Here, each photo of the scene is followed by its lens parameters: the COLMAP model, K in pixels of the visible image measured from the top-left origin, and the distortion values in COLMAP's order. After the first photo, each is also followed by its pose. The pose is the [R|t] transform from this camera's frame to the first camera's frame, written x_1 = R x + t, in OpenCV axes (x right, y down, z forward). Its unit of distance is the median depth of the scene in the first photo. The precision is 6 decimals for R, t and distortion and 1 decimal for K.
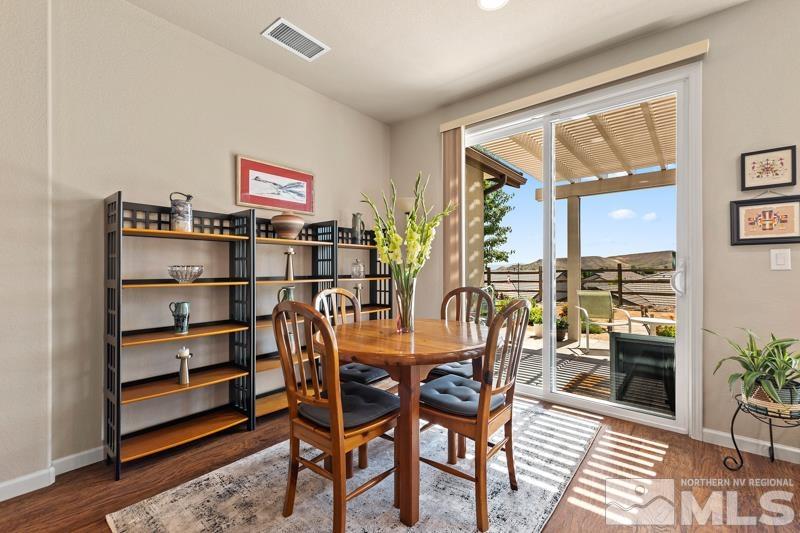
lens RADIAL K [[352.3, 0, 400.0], [0, 352.3, 267.0], [0, 0, 1]] dist [0.009315, -0.001010]
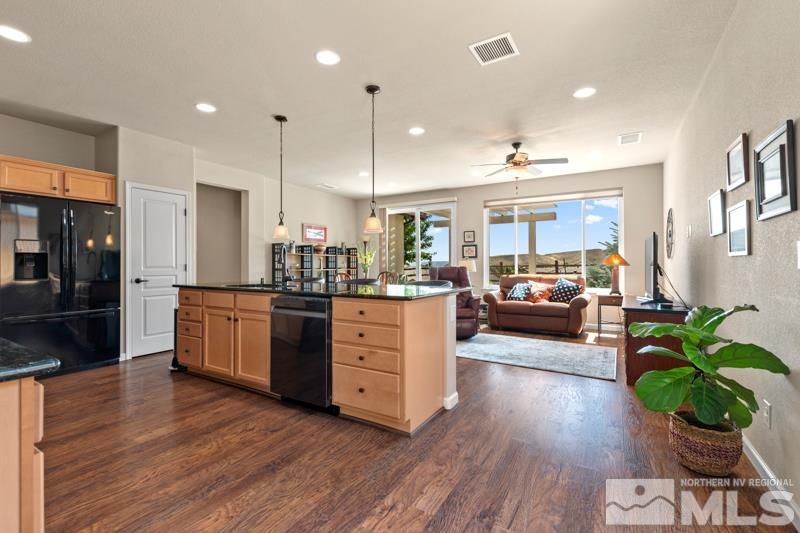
lens RADIAL K [[352.3, 0, 402.0], [0, 352.3, 263.3], [0, 0, 1]] dist [0.009315, -0.001010]
pose [[0.987976, 0.002116, 0.154594, -0.106123], [-0.001836, 0.999996, -0.001955, -0.002846], [-0.154598, 0.001648, 0.987976, -1.571724]]
